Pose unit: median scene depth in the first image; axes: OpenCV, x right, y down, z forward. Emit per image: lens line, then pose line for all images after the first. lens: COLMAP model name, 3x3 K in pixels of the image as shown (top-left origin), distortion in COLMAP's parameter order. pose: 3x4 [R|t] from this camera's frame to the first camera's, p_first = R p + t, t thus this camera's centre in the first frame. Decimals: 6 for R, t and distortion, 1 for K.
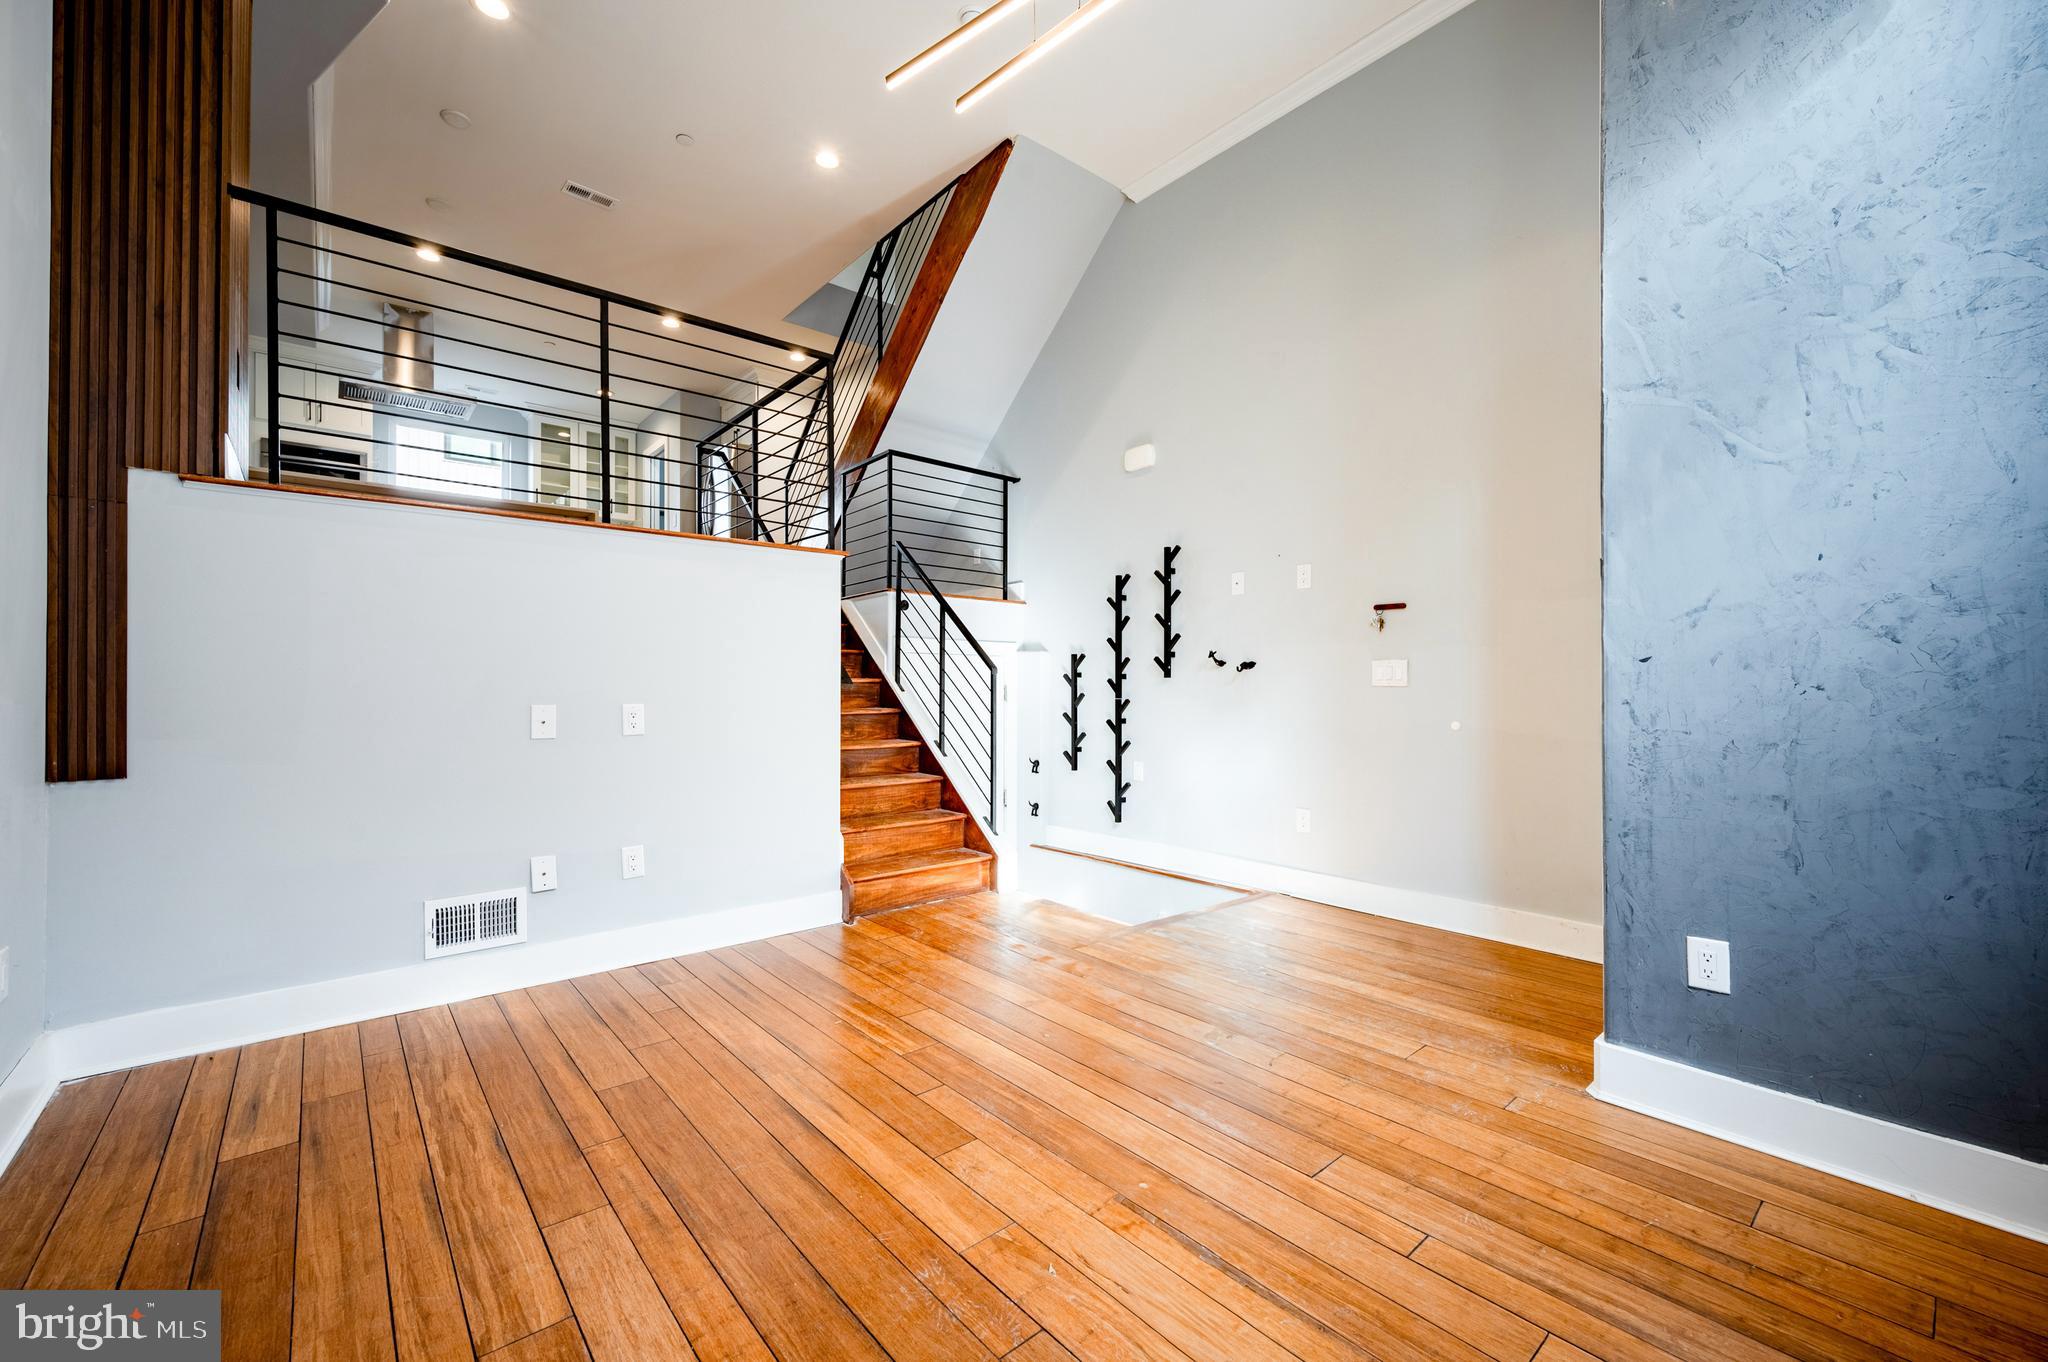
lens RADIAL K [[814.0, 0, 1039.5], [0, 814.0, 686.5], [0, 0, 1]] dist [-0.001851, 0.000074]
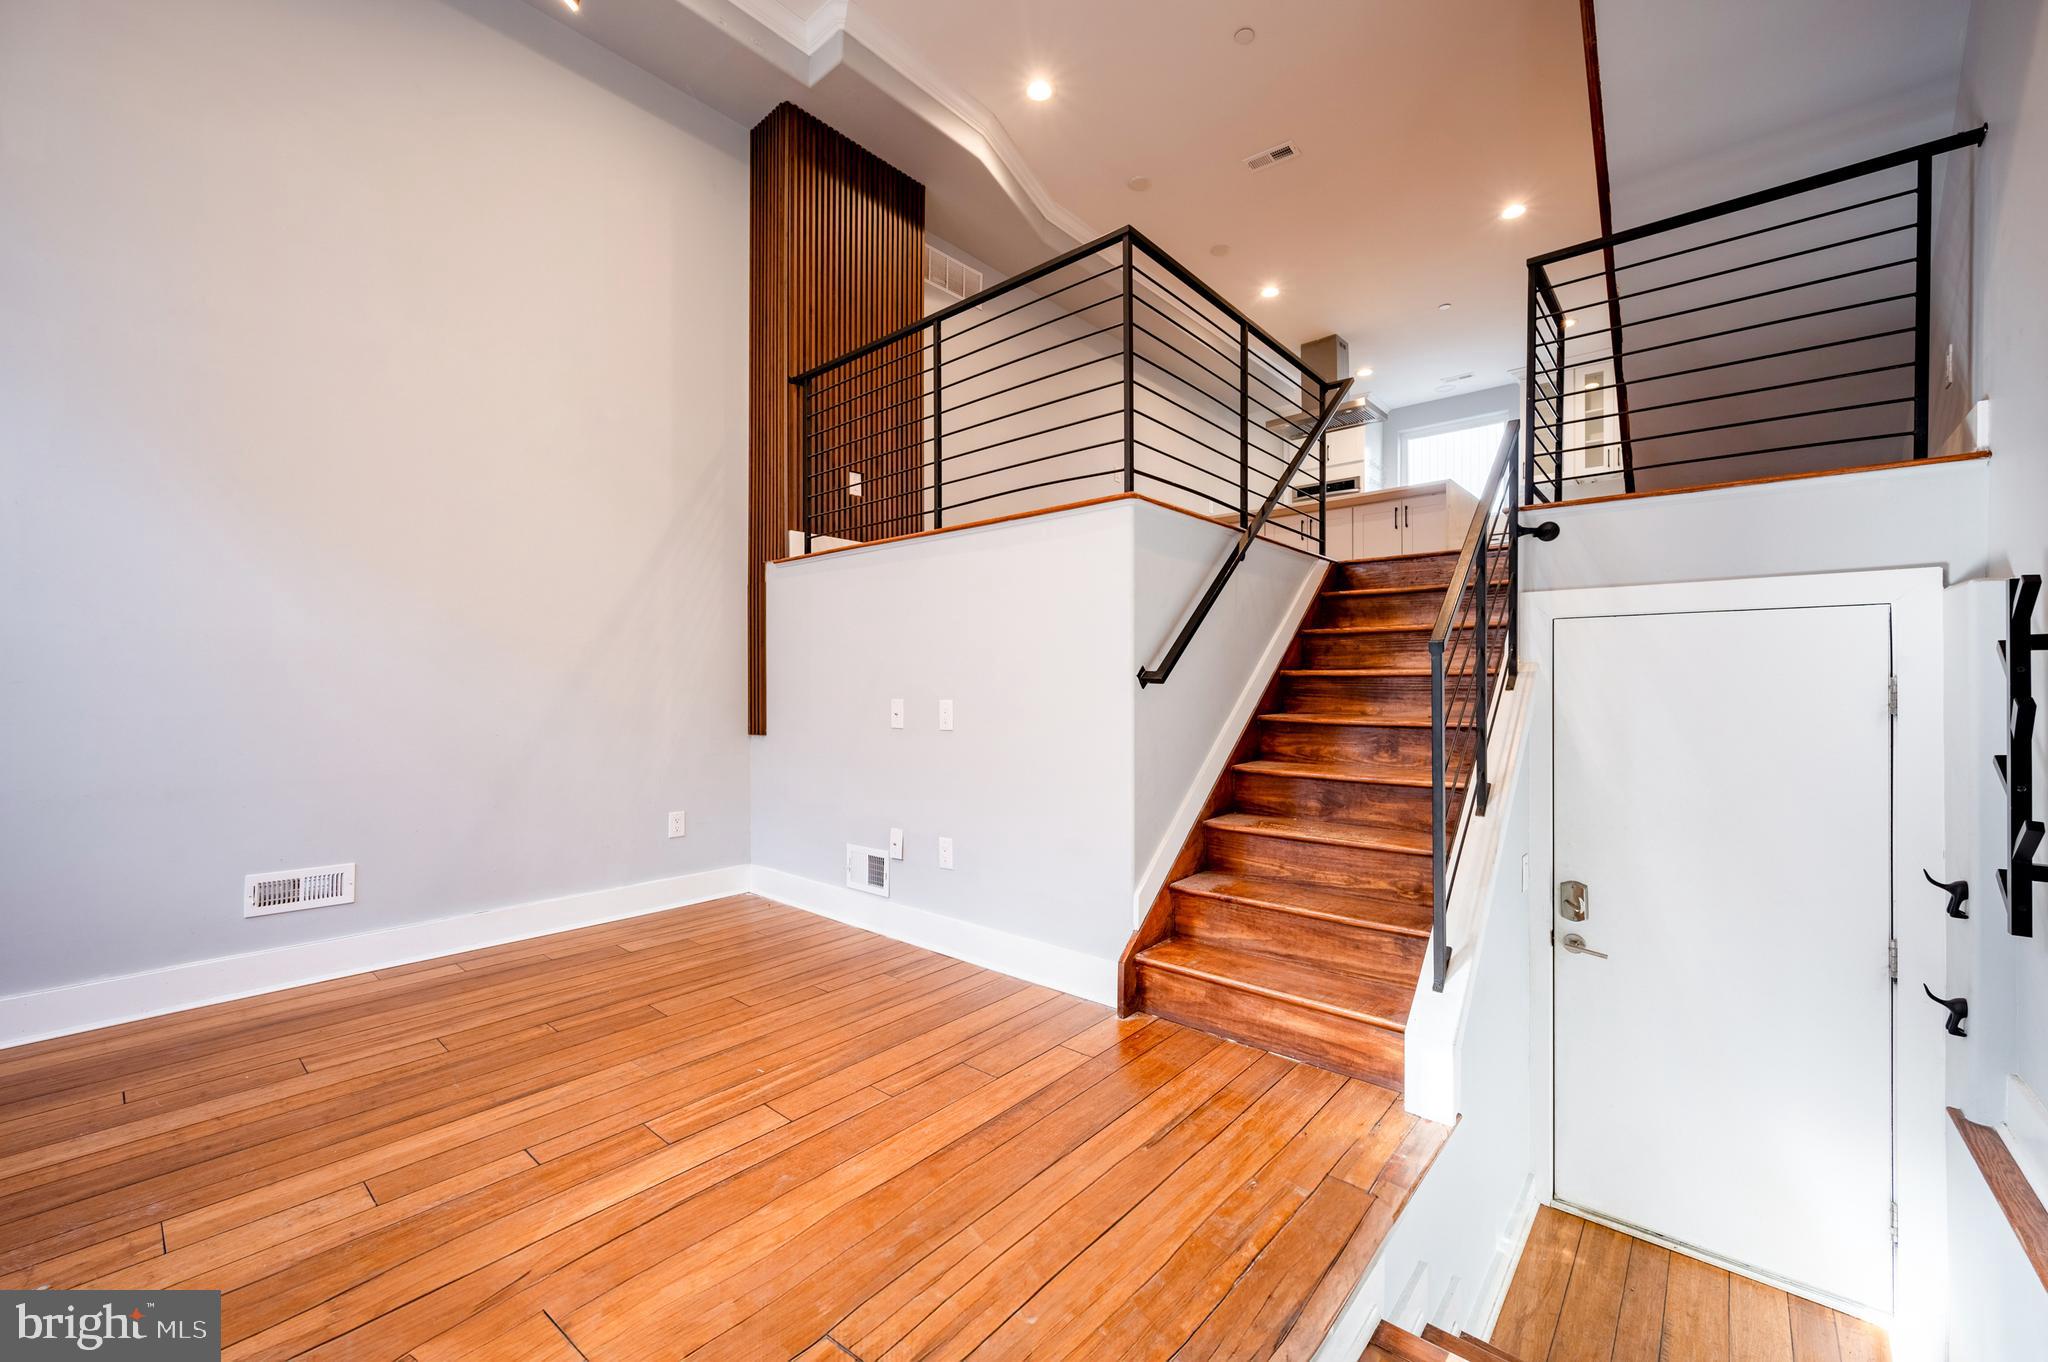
lens RADIAL K [[814.0, 0, 1034.1], [0, 814.0, 682.4], [0, 0, 1]] dist [-0.001851, 0.000074]
pose [[0.137634, 0.000466, -0.990483, 0.664220], [0.006817, 0.999976, 0.001417, -0.002879], [0.990460, -0.006948, 0.137628, 1.186849]]
